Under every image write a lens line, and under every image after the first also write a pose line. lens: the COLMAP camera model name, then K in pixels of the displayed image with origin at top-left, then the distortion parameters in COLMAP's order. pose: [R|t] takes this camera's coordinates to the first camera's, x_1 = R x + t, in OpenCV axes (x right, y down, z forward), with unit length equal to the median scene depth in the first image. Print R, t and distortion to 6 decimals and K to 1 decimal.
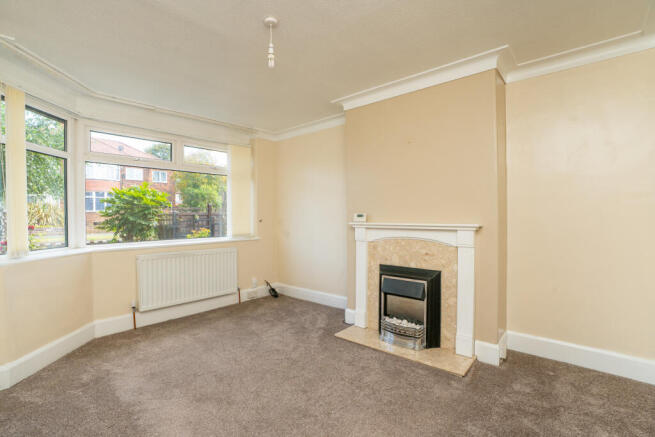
lens RADIAL K [[308.0, 0, 326.0], [0, 308.0, 217.5], [0, 0, 1]] dist [-0.074510, 0.037173]
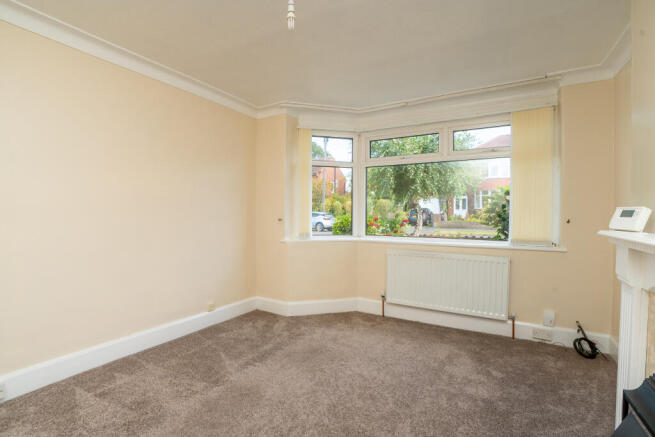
lens RADIAL K [[308.0, 0, 326.0], [0, 308.0, 217.5], [0, 0, 1]] dist [-0.074510, 0.037173]
pose [[0.177703, 0.021325, -0.983853, 0.370291], [-0.013641, 0.999723, 0.019205, -0.002356], [0.983990, 0.010007, 0.177945, 0.549398]]
